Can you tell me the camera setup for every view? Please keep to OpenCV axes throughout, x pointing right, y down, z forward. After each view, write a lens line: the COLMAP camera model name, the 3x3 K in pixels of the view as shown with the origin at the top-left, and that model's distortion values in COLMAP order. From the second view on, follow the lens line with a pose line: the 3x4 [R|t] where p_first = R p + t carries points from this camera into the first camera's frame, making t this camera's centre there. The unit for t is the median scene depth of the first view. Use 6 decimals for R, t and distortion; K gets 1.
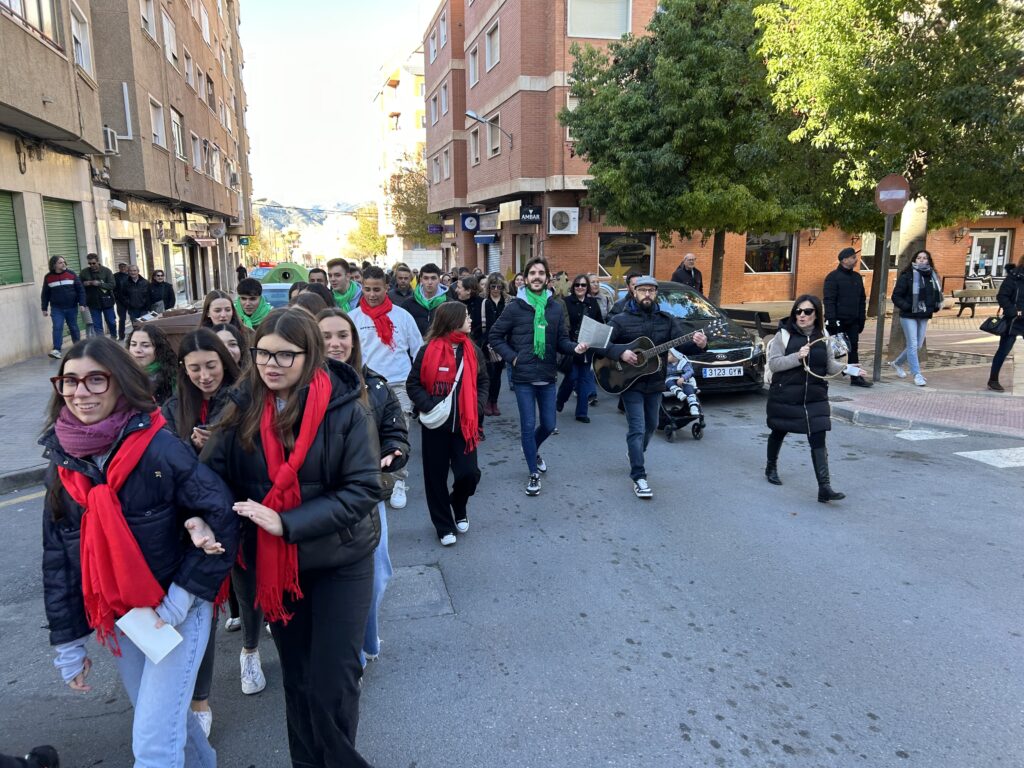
lens RADIAL K [[768.5, 0, 503.6], [0, 768.5, 385.6], [0, 0, 1]] dist [0.057318, -0.058417]
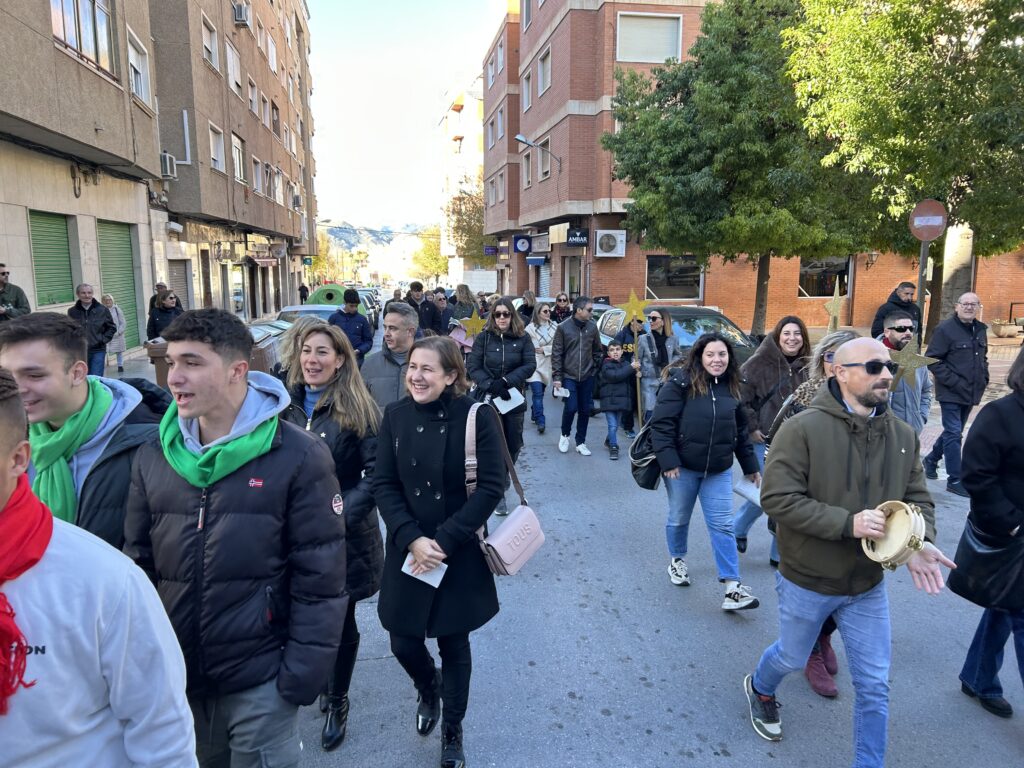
lens RADIAL K [[768.5, 0, 514.2], [0, 768.5, 377.5], [0, 0, 1]] dist [0.060085, -0.062550]
pose [[0.997525, 0.016730, -0.068289, 0.028775], [-0.019147, 0.999208, -0.034896, -0.004480], [0.067651, 0.036118, 0.997055, 0.006776]]
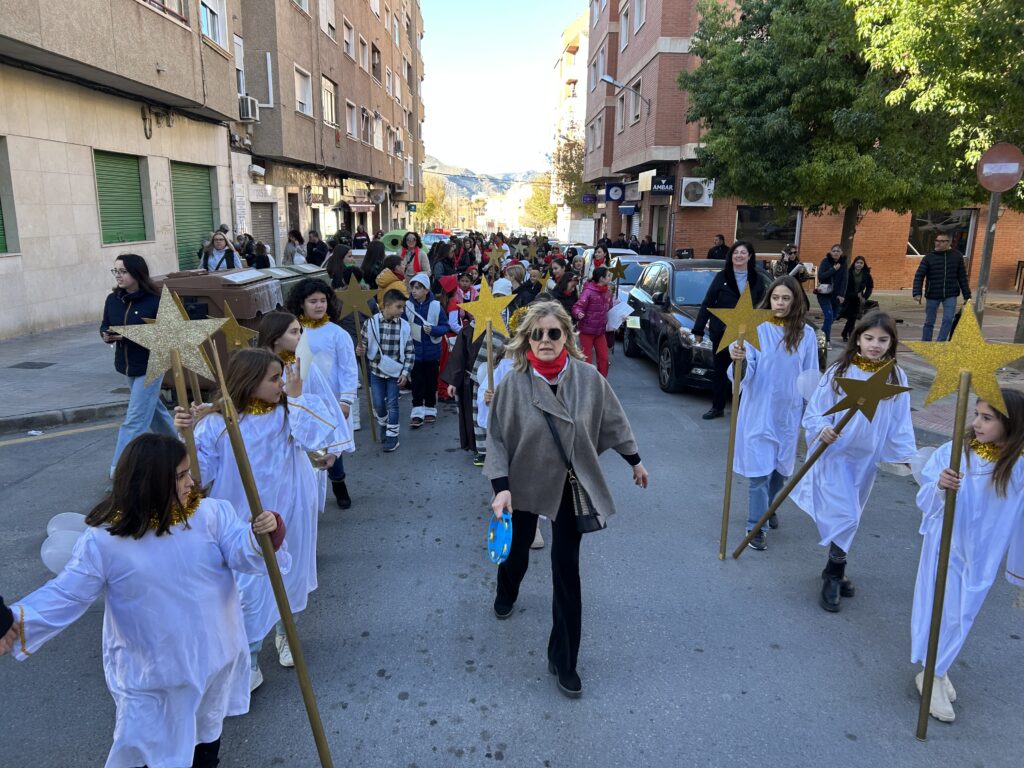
lens RADIAL K [[769.0, 0, 518.0], [0, 769.0, 381.4], [0, 0, 1]] dist [0.048260, -0.046429]
pose [[0.975644, 0.070595, -0.207688, 0.090337], [-0.063854, 0.997197, 0.038994, -0.008522], [0.209858, -0.024782, 0.977418, 0.034168]]
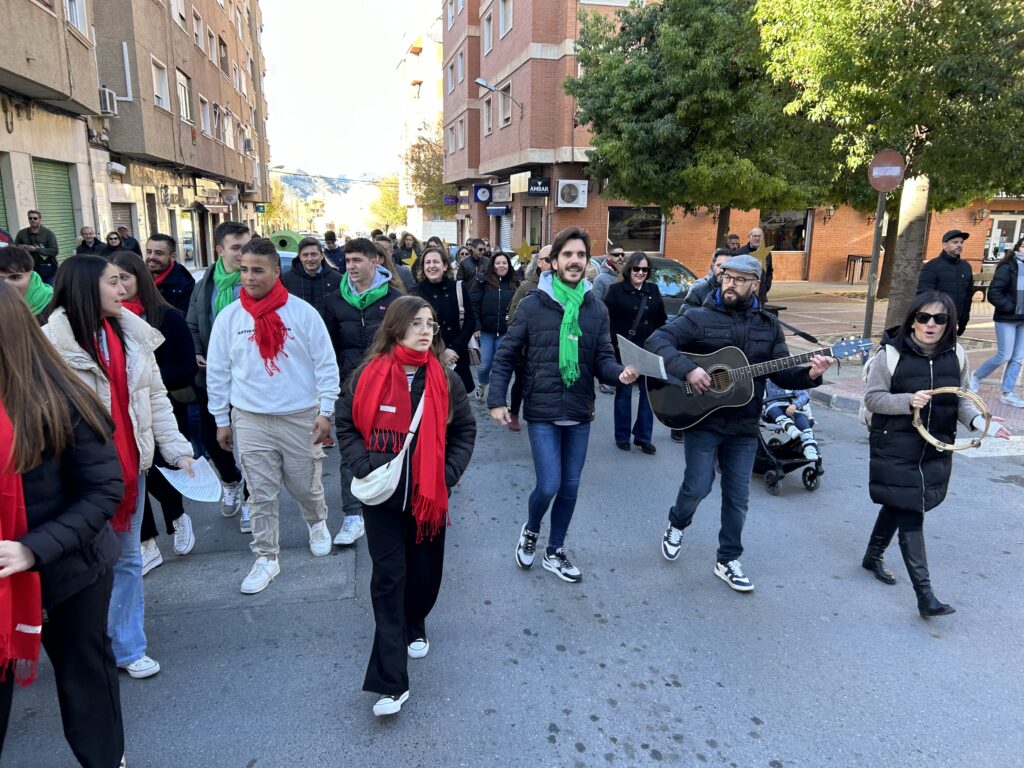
lens RADIAL K [[769.5, 0, 516.9], [0, 769.5, 384.8], [0, 0, 1]] dist [0.048910, -0.047599]
pose [[0.999641, 0.023789, -0.012341, 0.029538], [-0.023383, 0.999213, 0.032045, -0.000727], [0.013093, -0.031745, 0.999410, 0.011251]]
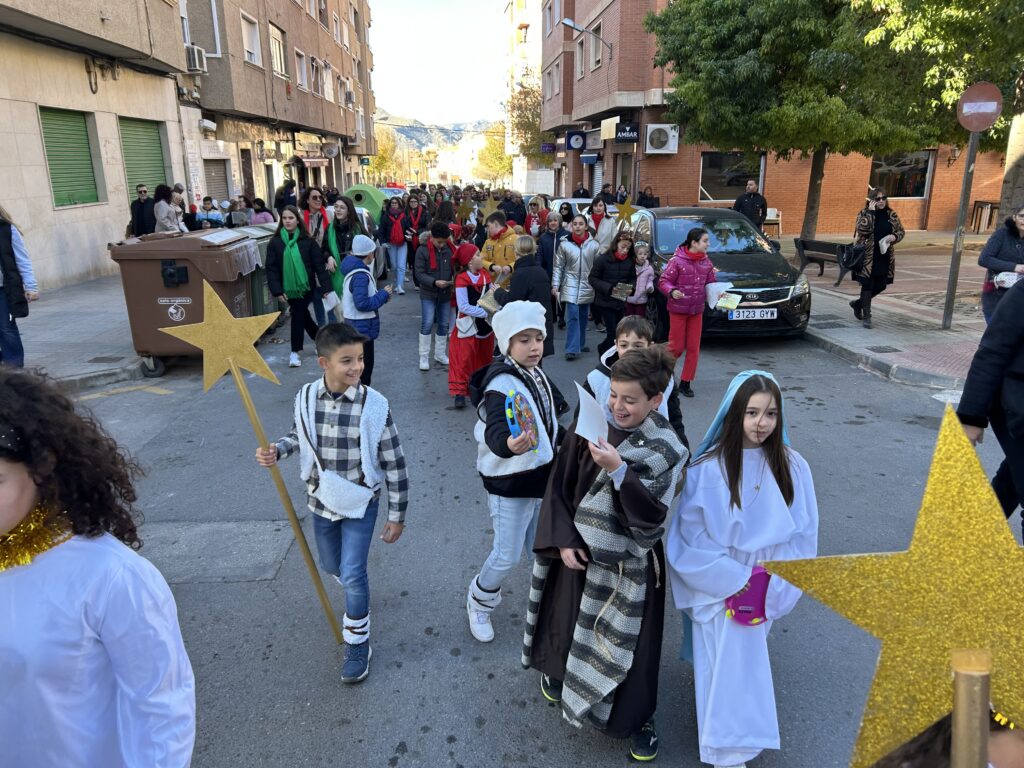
lens RADIAL K [[772.7, 0, 517.4], [0, 772.7, 383.0], [0, 0, 1]] dist [0.029663, -0.012259]
pose [[0.987169, 0.046331, -0.152812, 0.073394], [-0.031736, 0.994817, 0.096606, -0.007698], [0.156496, -0.090517, 0.983522, 0.032372]]
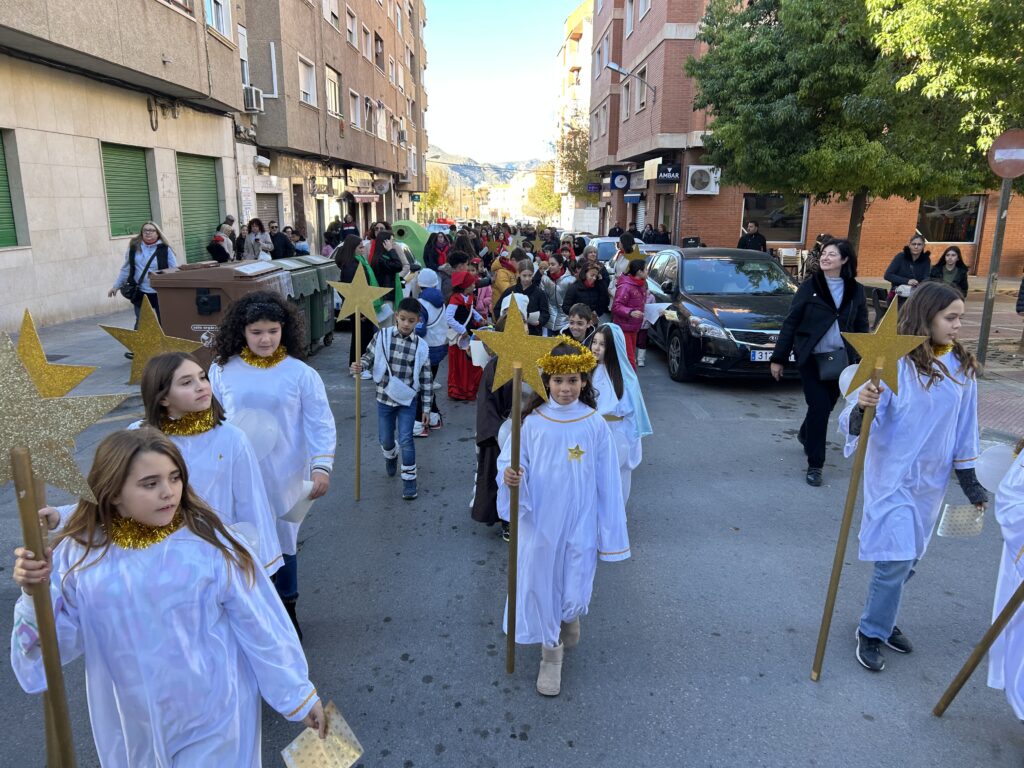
lens RADIAL K [[769.5, 0, 516.9], [0, 769.5, 384.8], [0, 0, 1]] dist [0.048910, -0.047599]
pose [[0.974599, 0.069005, -0.213063, 0.087519], [-0.058204, 0.996701, 0.056562, -0.008207], [0.216263, -0.042724, 0.975400, 0.031316]]
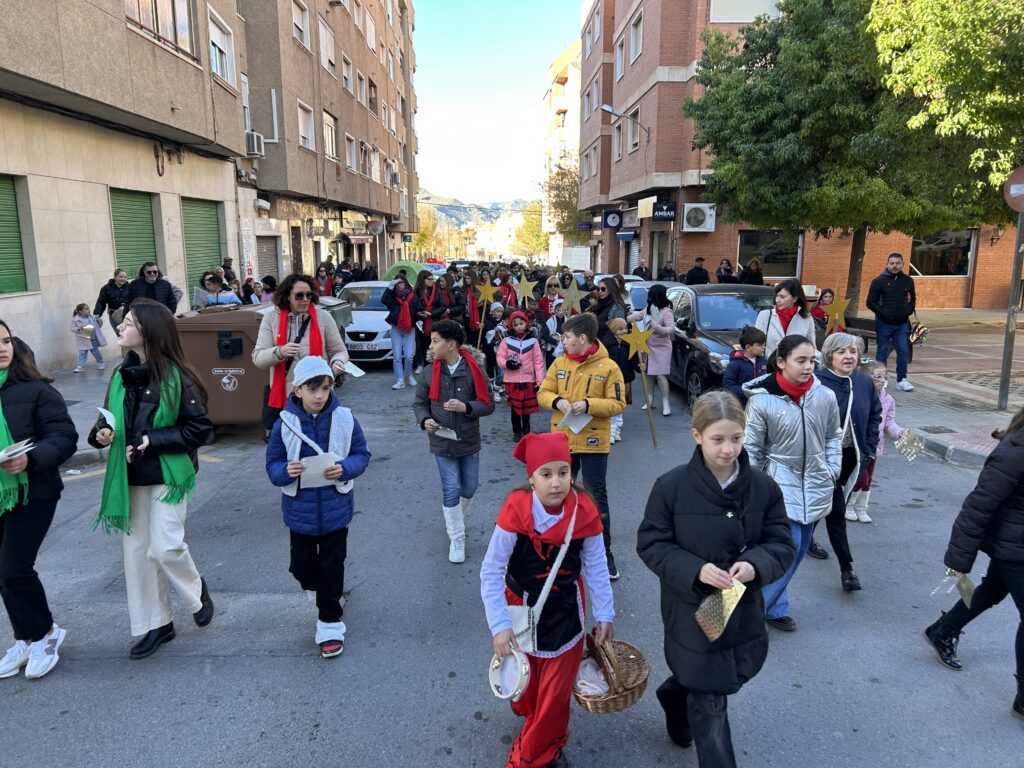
lens RADIAL K [[768.8, 0, 509.3], [0, 768.8, 381.7], [0, 0, 1]] dist [0.051447, -0.050691]
pose [[0.976773, 0.044925, -0.209513, 0.068528], [-0.045019, 0.998977, 0.004323, -0.008382], [0.209493, 0.005210, 0.977796, 0.031695]]
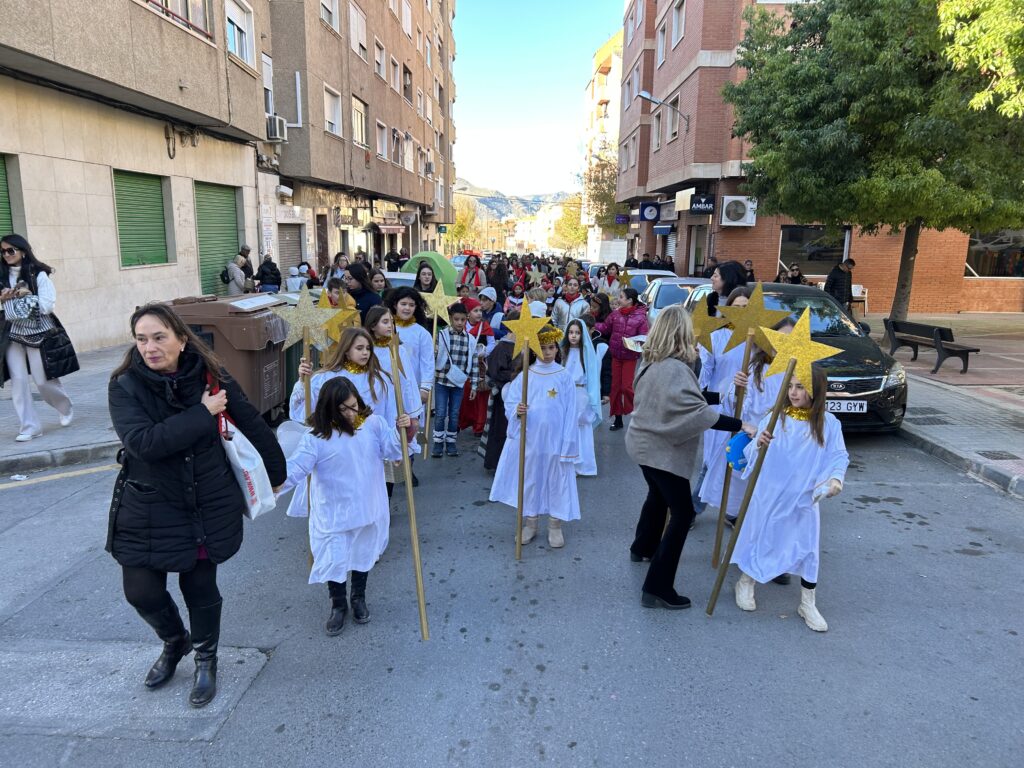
lens RADIAL K [[768.3, 0, 512.0], [0, 768.3, 384.0], [0, 0, 1]] dist [0.052338, -0.048272]
pose [[0.964823, 0.071615, -0.252960, 0.076661], [-0.069044, 0.997432, 0.019037, -0.015133], [0.253673, -0.000902, 0.967290, 0.075724]]
